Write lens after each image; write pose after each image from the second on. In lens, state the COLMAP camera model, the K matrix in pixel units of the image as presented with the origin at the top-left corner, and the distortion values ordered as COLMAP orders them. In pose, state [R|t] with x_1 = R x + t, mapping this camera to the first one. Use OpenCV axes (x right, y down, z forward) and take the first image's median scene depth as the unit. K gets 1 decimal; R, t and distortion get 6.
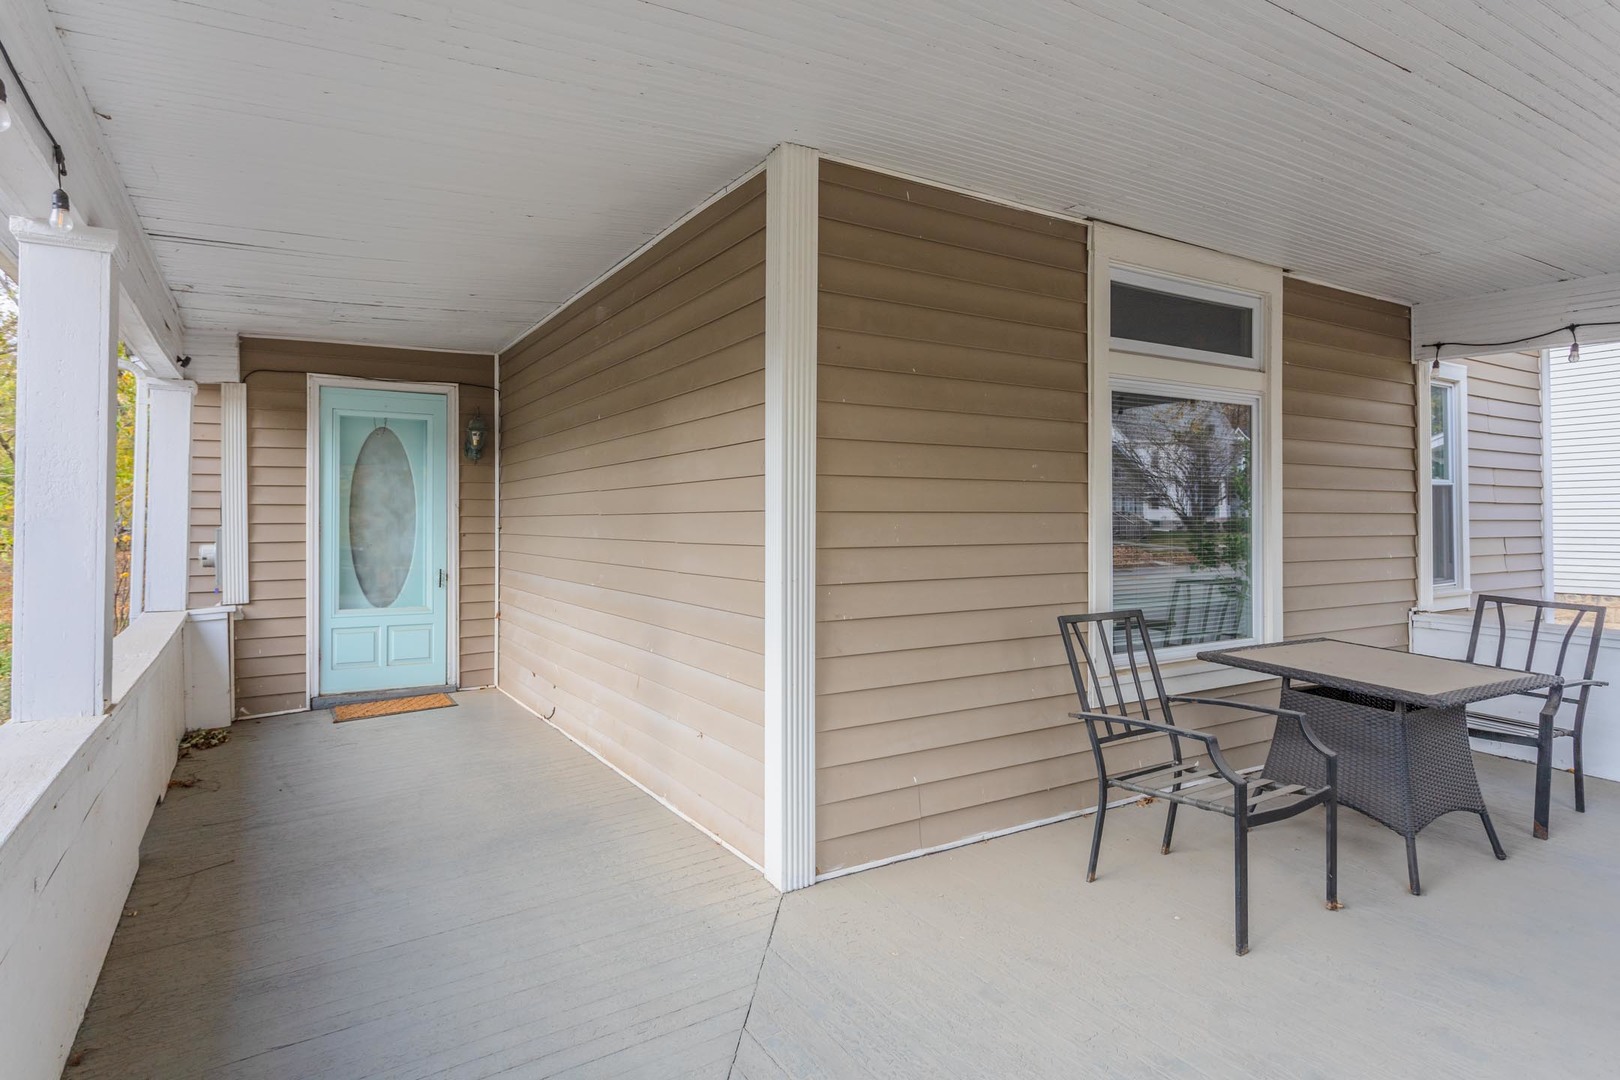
lens RADIAL K [[890.0, 0, 812.7], [0, 890.0, 521.8], [0, 0, 1]] dist [0.002859, 0.000454]
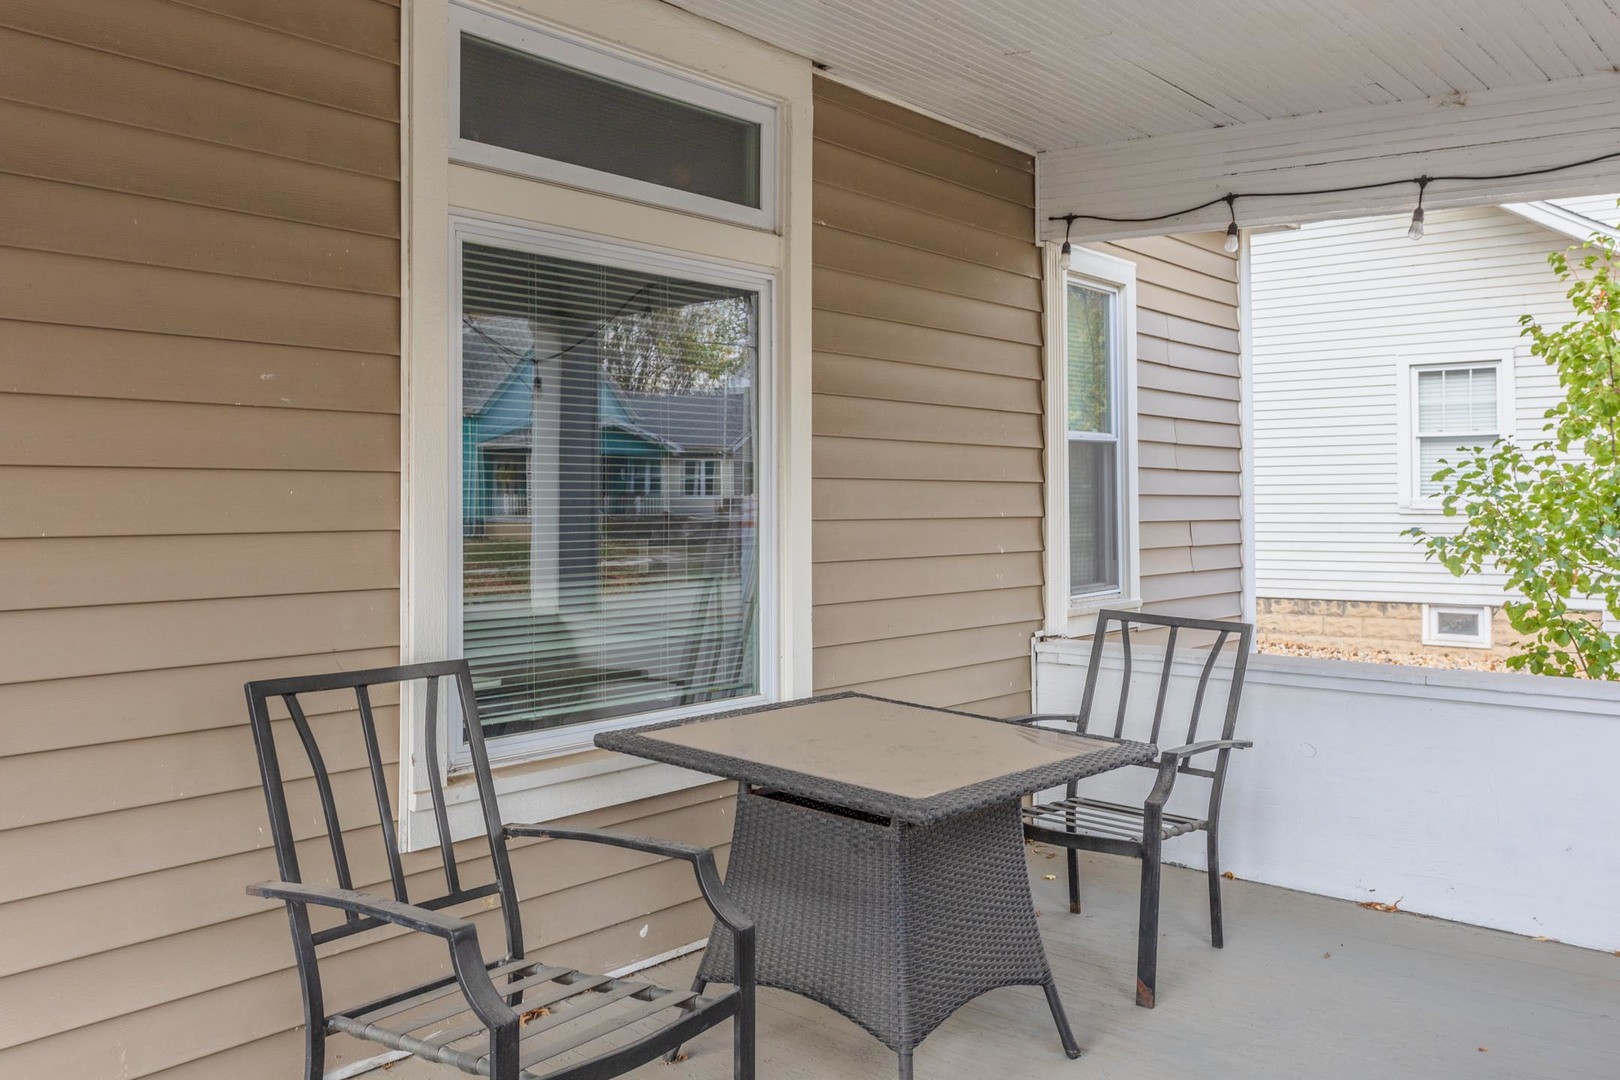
lens RADIAL K [[1411.5, 0, 810.0], [0, 1411.5, 503.1], [0, 0, 1]] dist [-0.001753, -0.000650]
pose [[0.942011, -0.000913, 0.335580, 0.216433], [0.001222, 0.999999, -0.000709, 0.006887], [-0.335579, 0.001078, 0.942012, 0.128558]]
